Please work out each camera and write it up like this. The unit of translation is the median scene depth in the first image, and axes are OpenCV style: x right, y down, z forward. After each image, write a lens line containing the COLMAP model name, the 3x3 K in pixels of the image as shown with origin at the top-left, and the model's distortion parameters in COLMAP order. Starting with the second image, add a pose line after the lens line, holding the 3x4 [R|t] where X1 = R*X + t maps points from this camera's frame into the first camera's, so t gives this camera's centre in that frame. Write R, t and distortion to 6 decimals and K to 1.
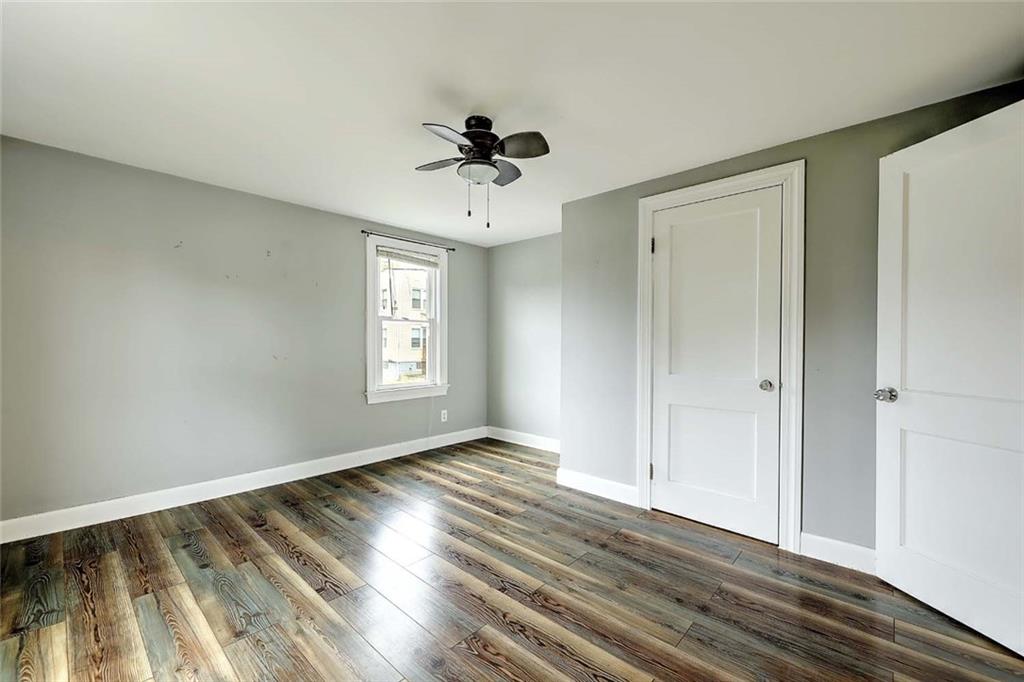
lens RADIAL K [[418.3, 0, 513.7], [0, 418.3, 346.8], [0, 0, 1]] dist [0.001704, 0.000038]
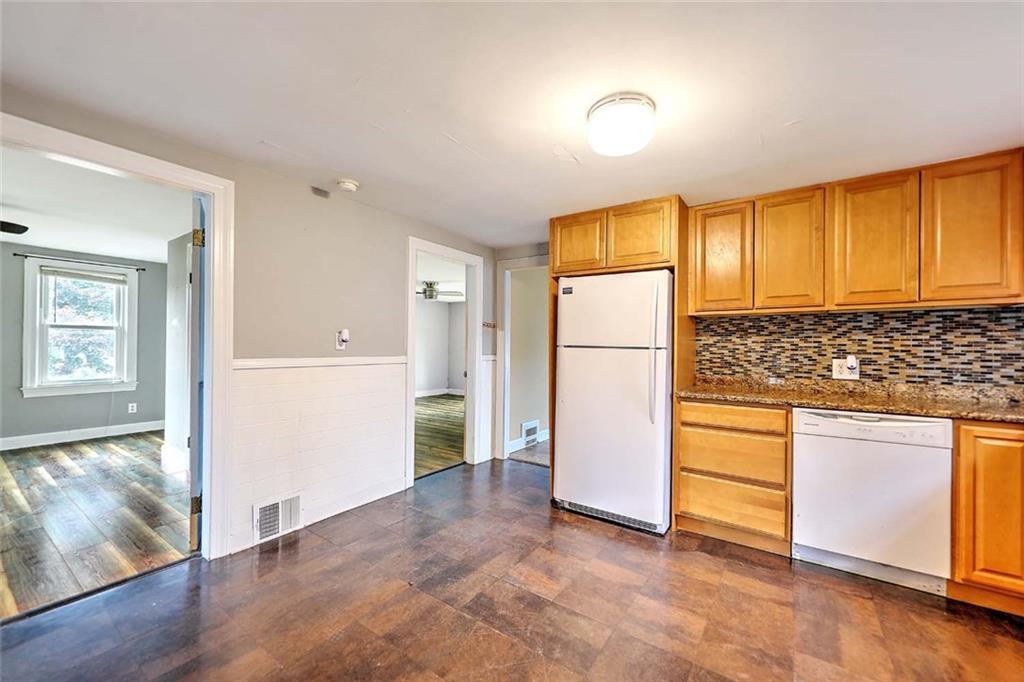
lens RADIAL K [[399.4, 0, 512.9], [0, 399.4, 344.2], [0, 0, 1]] dist [0.000332, 0.000114]
pose [[0.989962, 0.007463, 0.141135, 1.273773], [-0.005714, 0.999902, -0.012797, -0.016357], [-0.141217, 0.011862, 0.989908, -0.483021]]
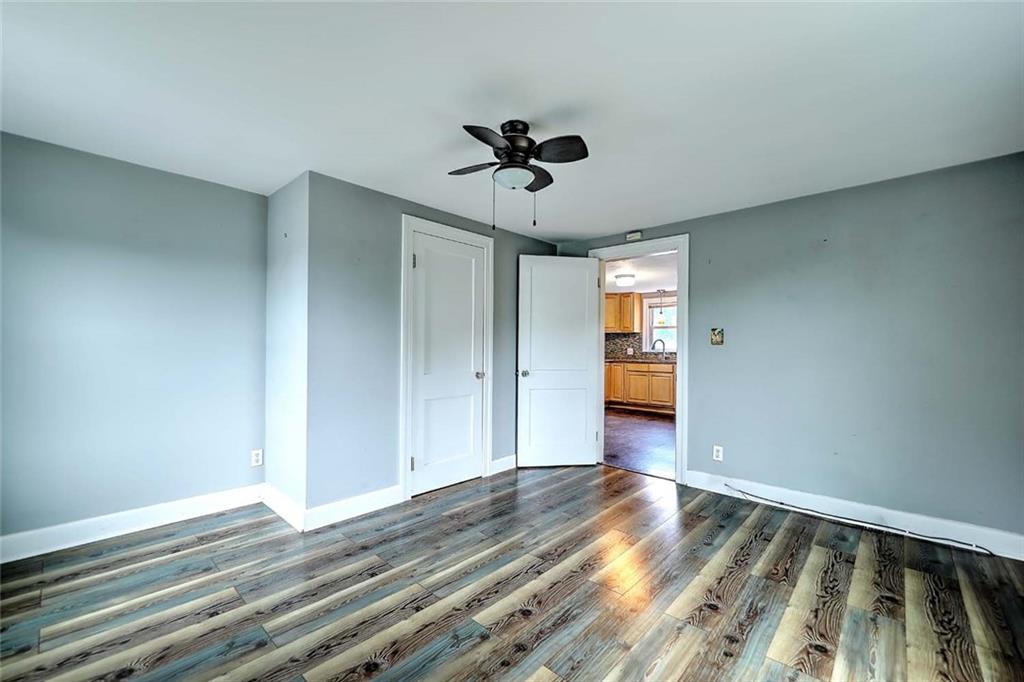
lens RADIAL K [[420.1, 0, 505.3], [0, 420.1, 345.3], [0, 0, 1]] dist [0.002266, 0.000116]
pose [[0.009668, -0.000826, 0.999953, -0.837943], [0.002467, 0.999997, 0.000802, -0.017699], [-0.999950, 0.002459, 0.009670, 0.791793]]
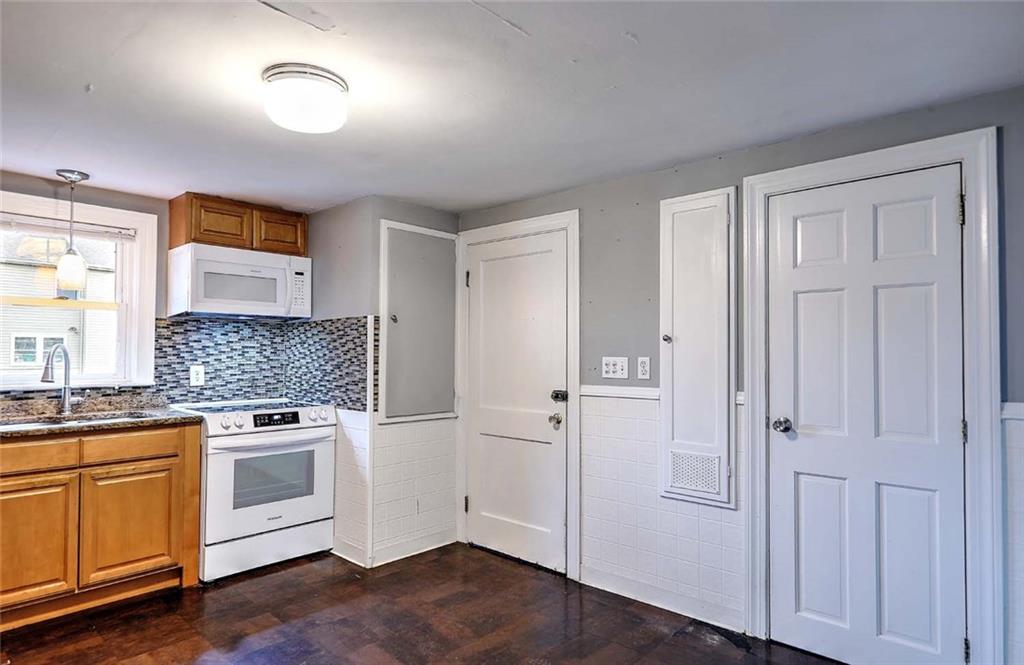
lens RADIAL K [[589.4, 0, 511.0], [0, 589.4, 345.9], [0, 0, 1]] dist [0.001043, 0.000613]
pose [[-0.999947, -0.010189, 0.001307, 1.263311], [-0.010199, 0.999917, -0.007880, -0.054128], [-0.001227, -0.007893, -0.999968, 0.923884]]
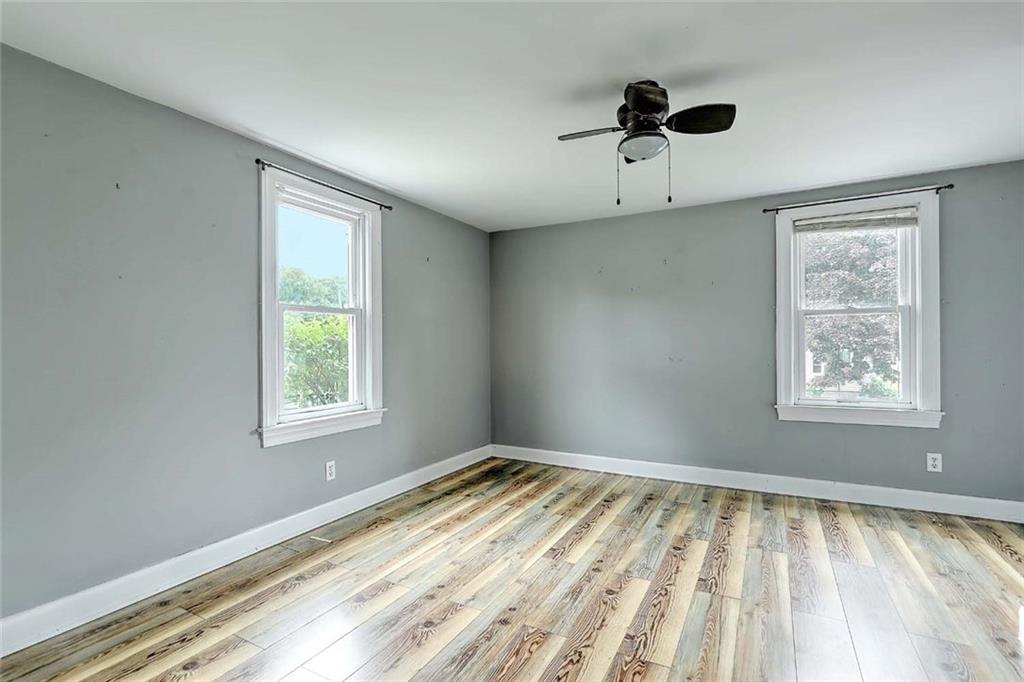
lens RADIAL K [[486.0, 0, 506.1], [0, 486.0, 345.4], [0, 0, 1]] dist [0.001089, 0.000029]
pose [[0.239370, -0.008191, -0.970894, 0.638427], [-0.001643, 0.999960, -0.008842, 0.001399], [0.970927, 0.003711, 0.239347, 0.383530]]
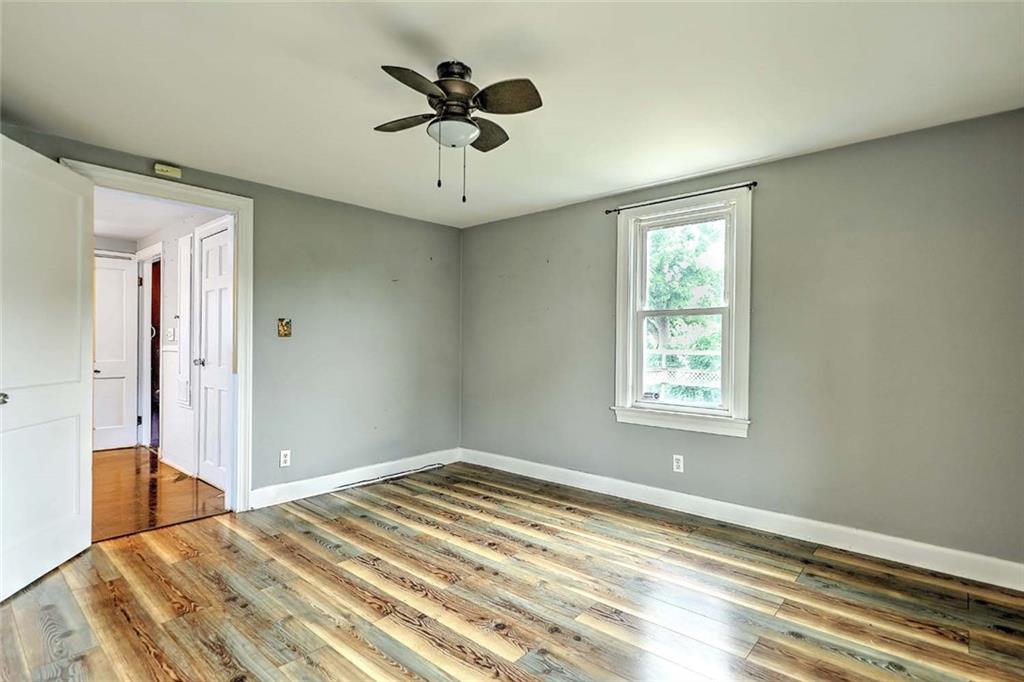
lens RADIAL K [[506.9, 0, 510.9], [0, 506.9, 345.2], [0, 0, 1]] dist [0.008911, 0.000216]
pose [[-0.999817, -0.012597, -0.014416, -0.143689], [-0.012796, 0.999823, 0.013767, -0.021220], [0.014240, 0.013949, -0.999801, 1.543421]]
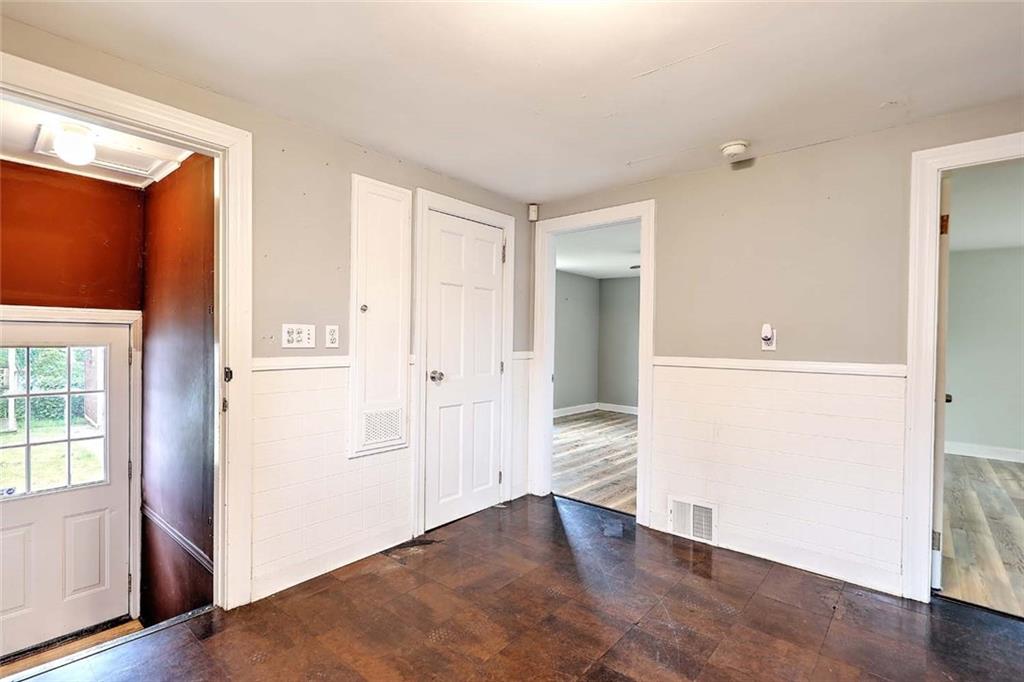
lens RADIAL K [[486.0, 0, 506.1], [0, 486.0, 345.4], [0, 0, 1]] dist [0.001089, 0.000029]
pose [[0.036495, 0.010182, -0.999282, 1.966489], [-0.022551, 0.999702, 0.009363, -0.020529], [0.999079, 0.022193, 0.036714, 0.054337]]
